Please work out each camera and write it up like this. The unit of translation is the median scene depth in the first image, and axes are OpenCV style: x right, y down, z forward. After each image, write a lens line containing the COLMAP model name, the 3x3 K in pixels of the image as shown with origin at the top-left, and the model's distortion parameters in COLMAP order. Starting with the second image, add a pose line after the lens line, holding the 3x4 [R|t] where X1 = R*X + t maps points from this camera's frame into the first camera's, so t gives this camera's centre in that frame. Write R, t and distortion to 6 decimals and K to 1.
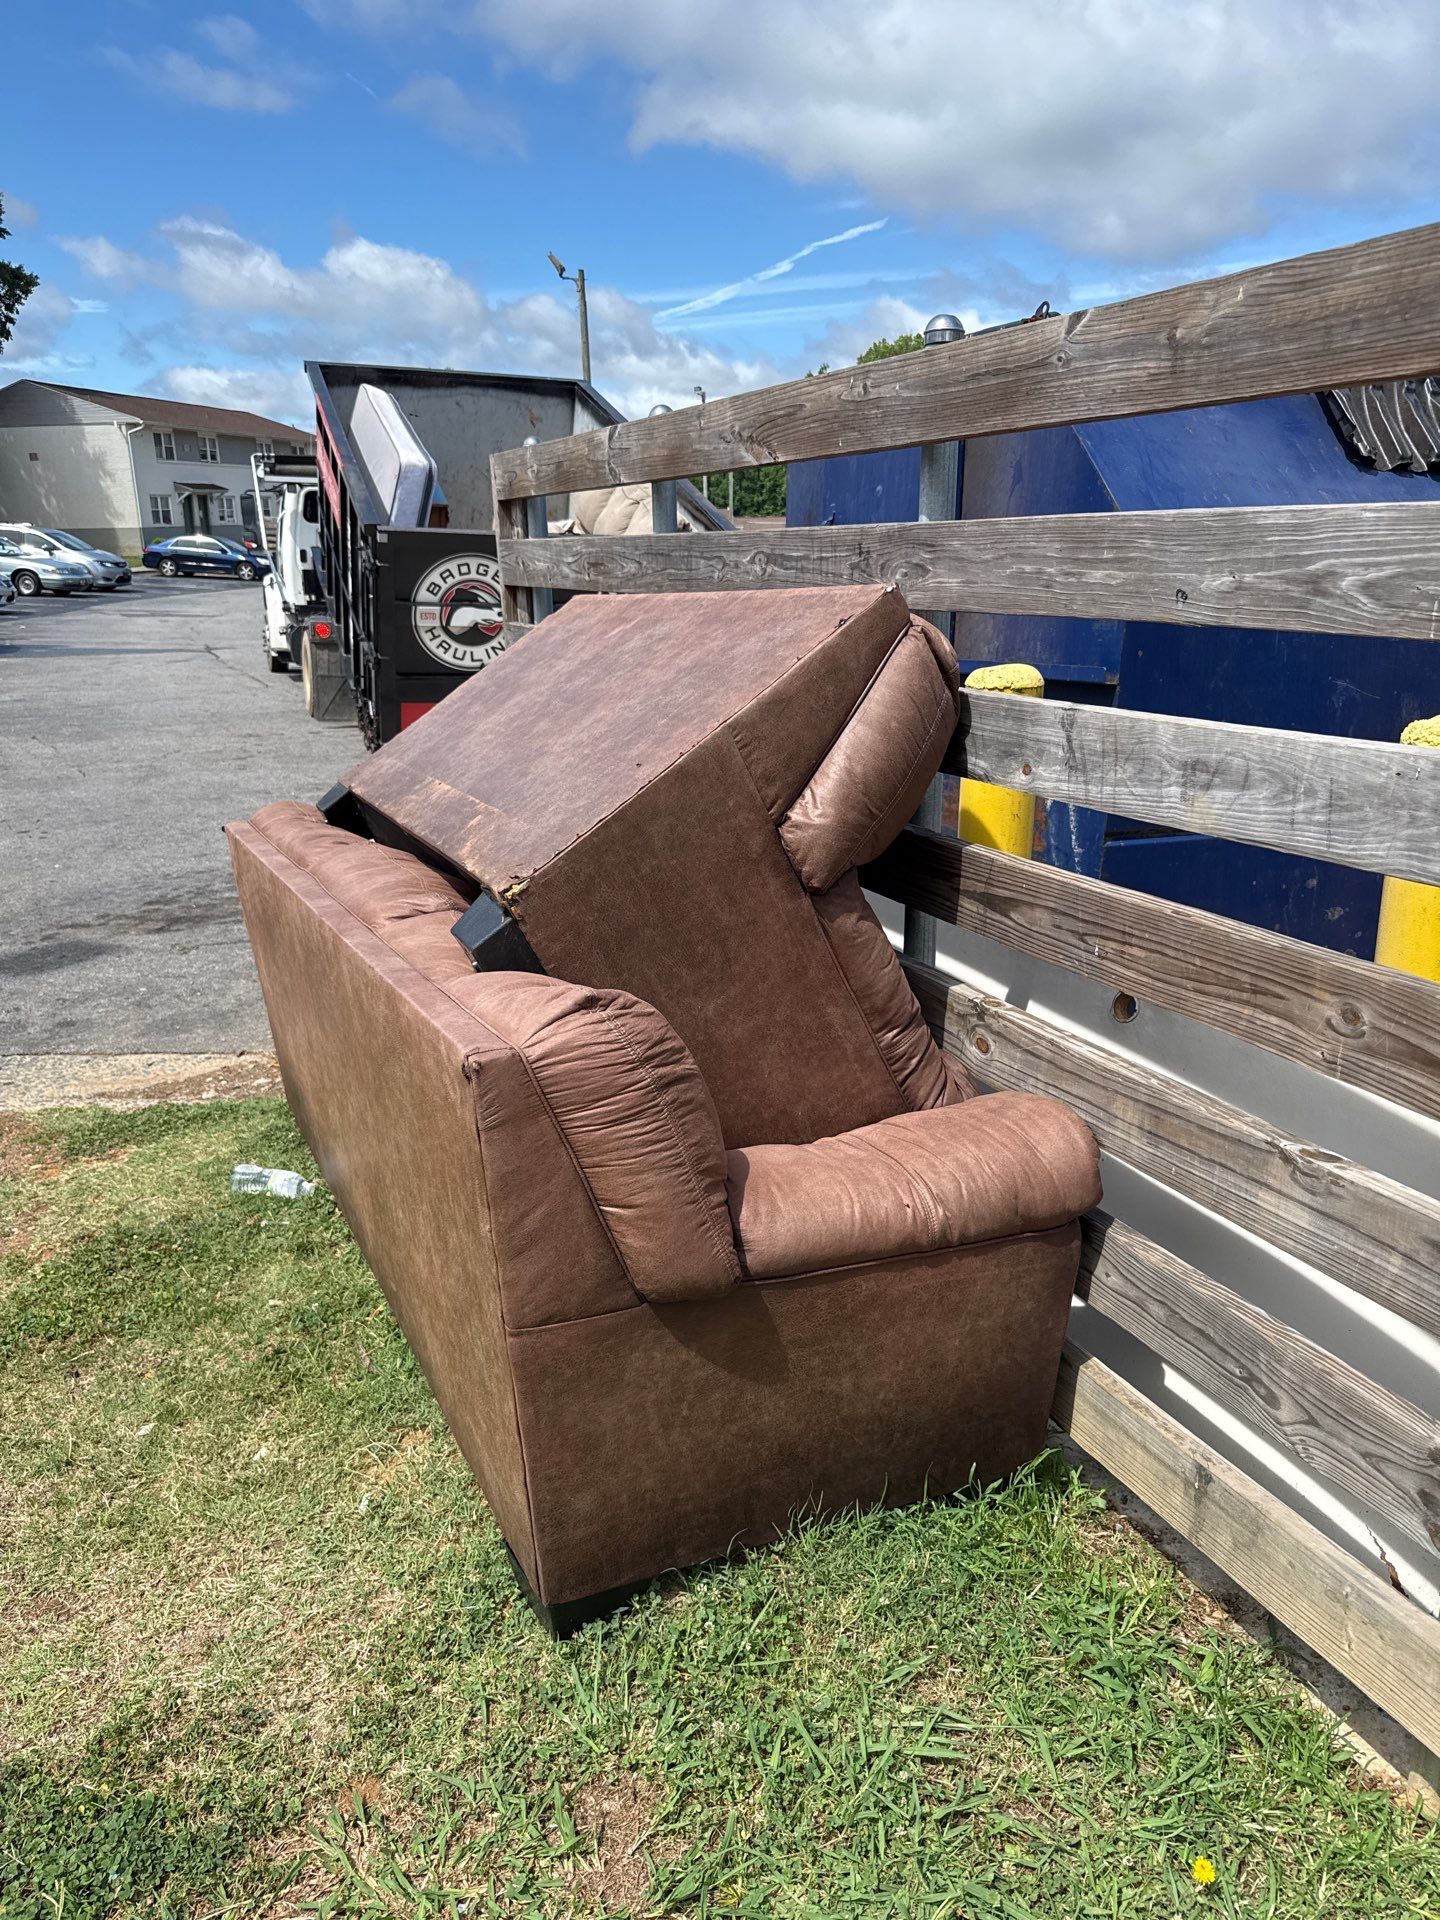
lens RADIAL K [[1373.0, 0, 702.8], [0, 1373.0, 956.5], [0, 0, 1]] dist [0.010754, -0.025827]
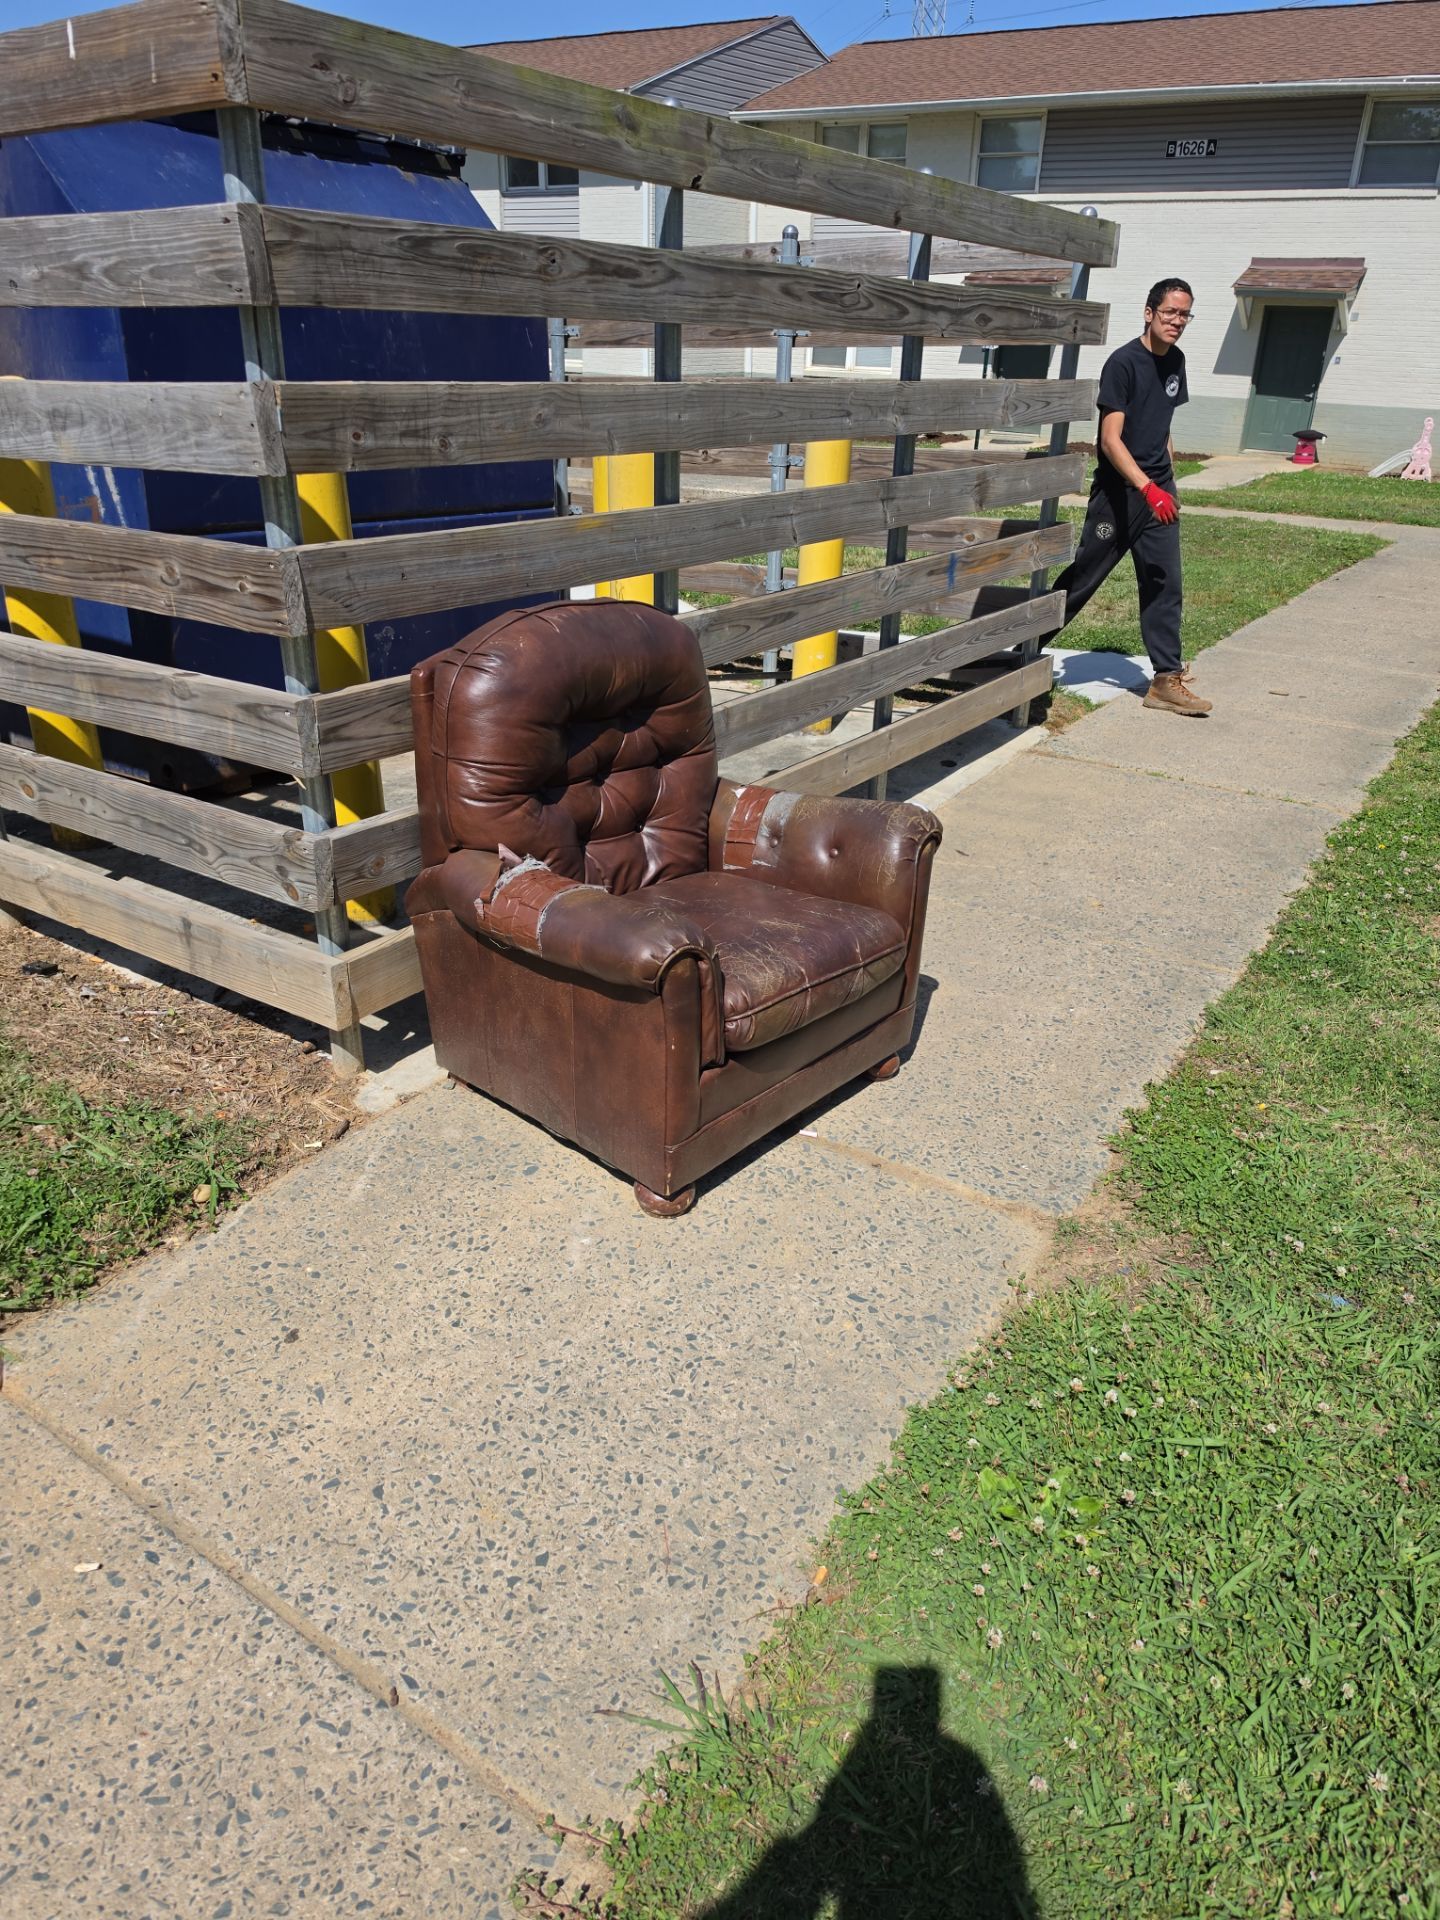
lens RADIAL K [[1349.4, 0, 711.1], [0, 1349.4, 953.7], [0, 0, 1]] dist [0.016872, -0.025069]
pose [[0.855203, -0.202342, 0.477164, 0.147944], [0.130771, 0.975098, 0.179115, 0.224277], [-0.501525, -0.090781, 0.860367, -0.542563]]
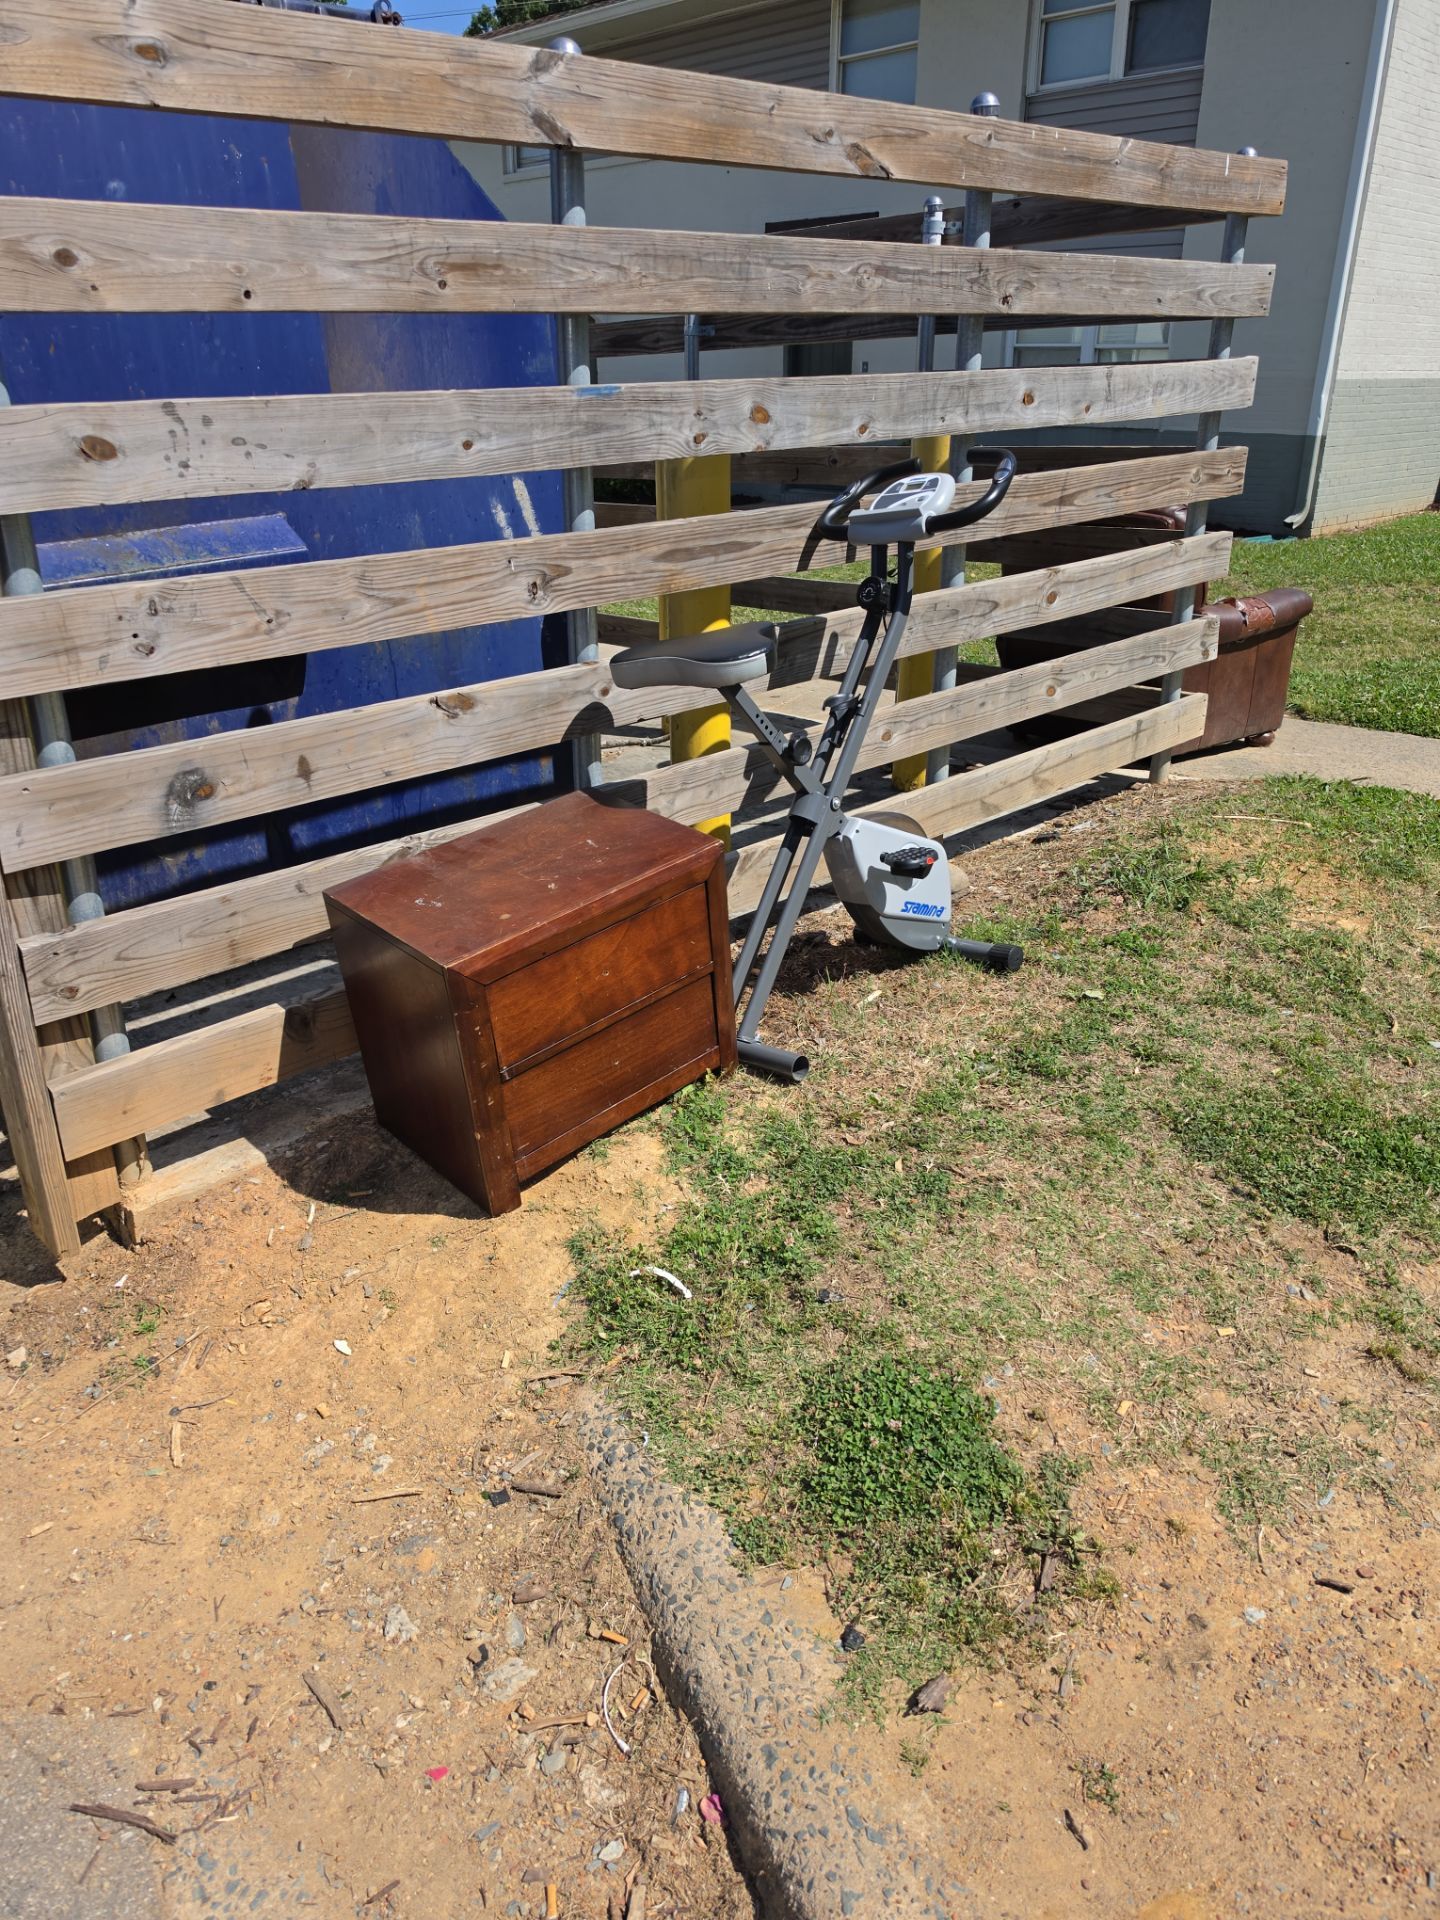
lens RADIAL K [[1356.2, 0, 709.0], [0, 1356.2, 953.4], [0, 0, 1]] dist [0.014168, -0.028197]
pose [[-0.336986, -0.355229, 0.871925, -1.477518], [0.293359, 0.840374, 0.455754, -0.527721], [-0.894640, 0.409370, -0.178984, 2.210081]]
